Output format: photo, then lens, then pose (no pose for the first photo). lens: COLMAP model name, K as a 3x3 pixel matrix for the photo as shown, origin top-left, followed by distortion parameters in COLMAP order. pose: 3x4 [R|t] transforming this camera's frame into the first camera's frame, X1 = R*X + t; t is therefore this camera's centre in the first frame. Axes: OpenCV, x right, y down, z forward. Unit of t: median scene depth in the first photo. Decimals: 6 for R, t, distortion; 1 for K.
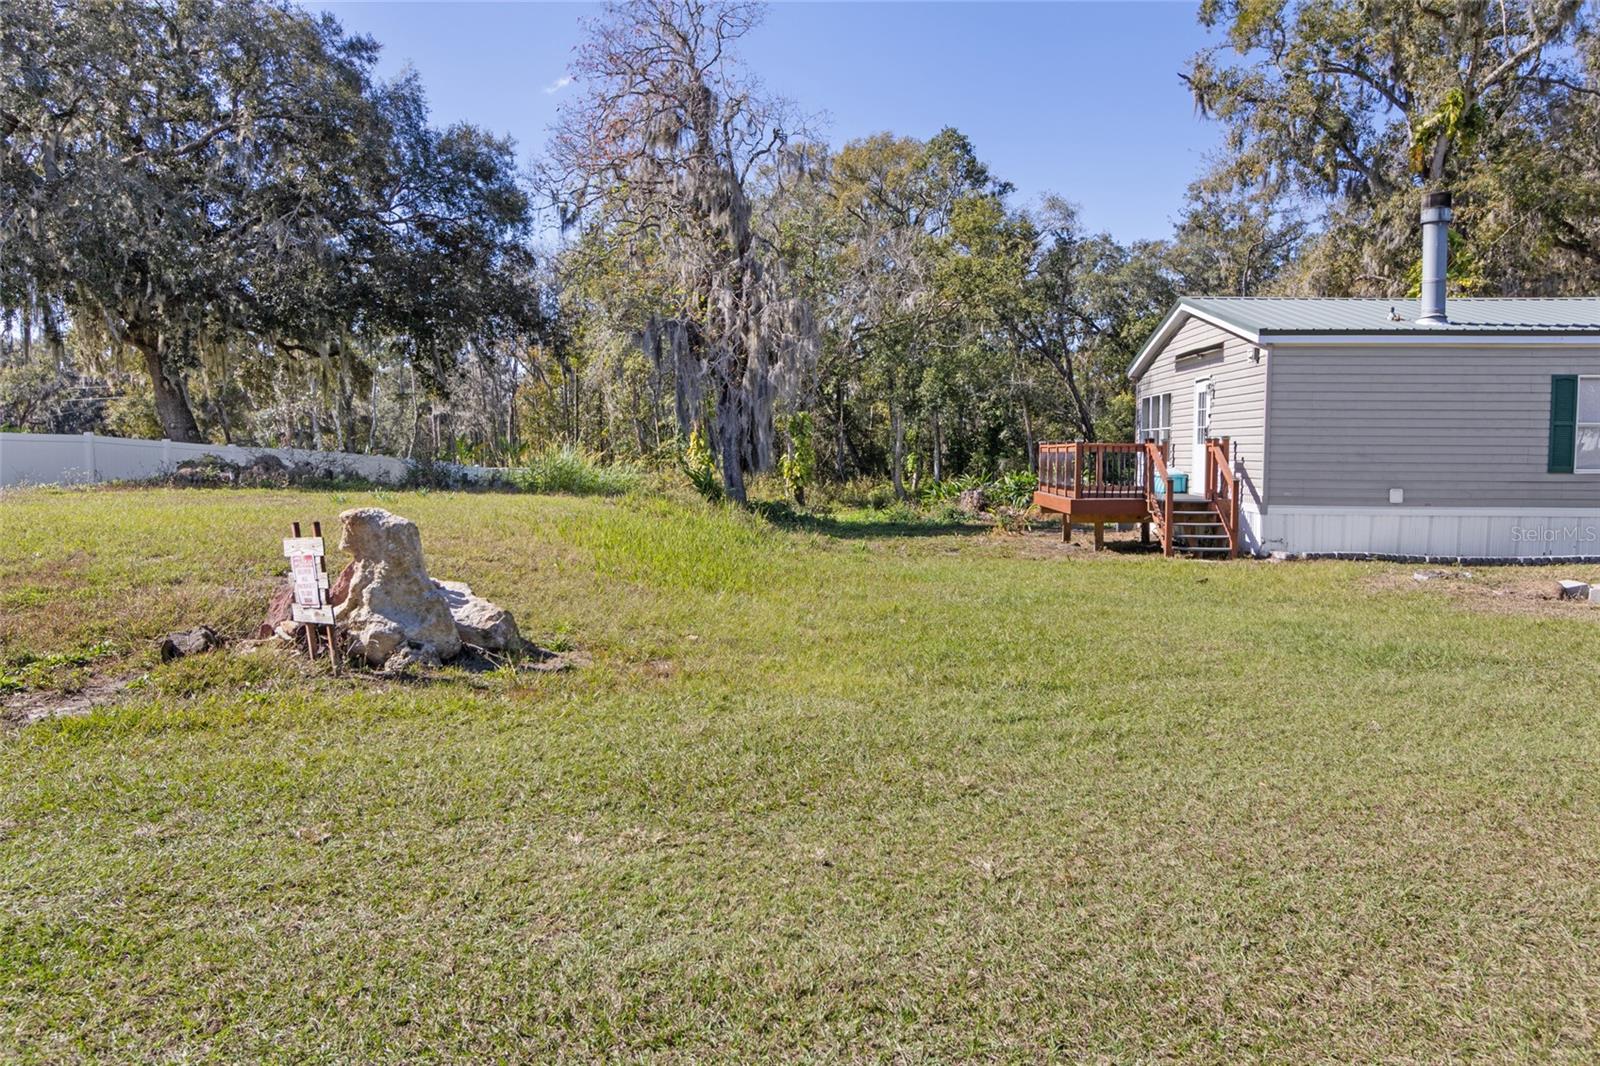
lens RADIAL K [[1201.9, 0, 800.0], [0, 1201.9, 533.0], [0, 0, 1]] dist [0.030092, 0.000097]
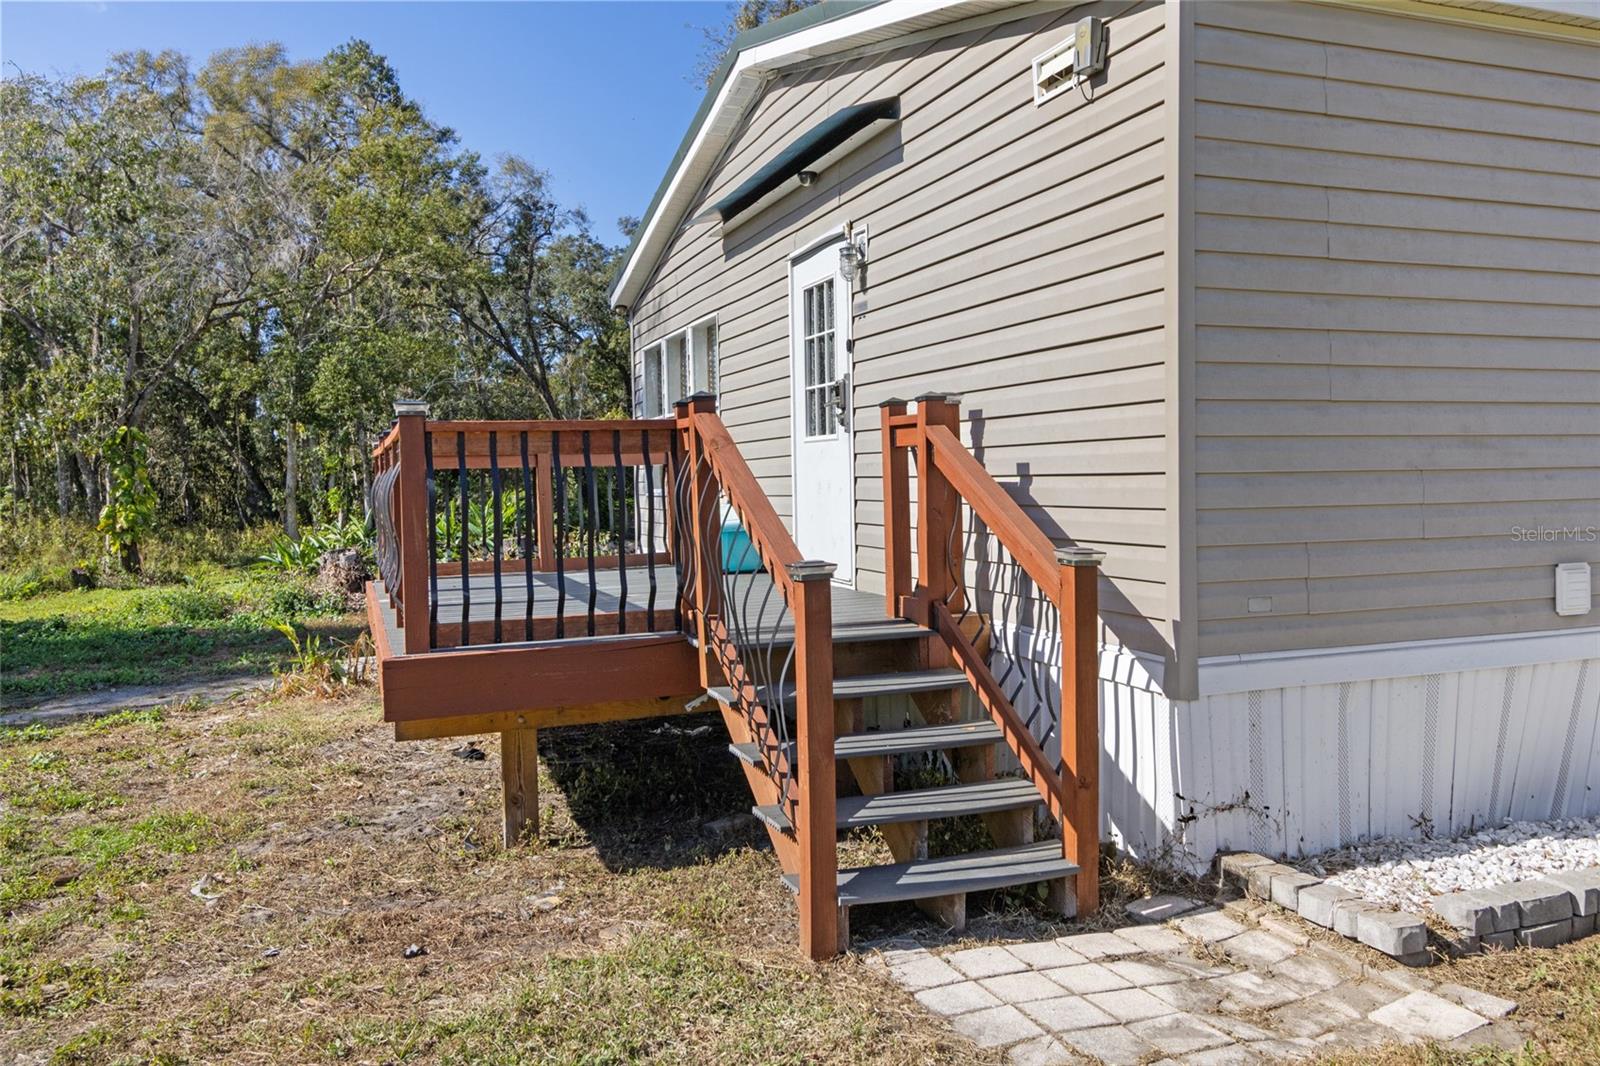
lens RADIAL K [[1201.9, 0, 800.0], [0, 1201.9, 533.0], [0, 0, 1]] dist [0.030092, 0.000097]
pose [[0.916220, -0.040947, 0.398577, 0.125396], [0.051417, 0.998555, -0.015609, -0.026885], [-0.397362, 0.034795, 0.917002, 0.457294]]
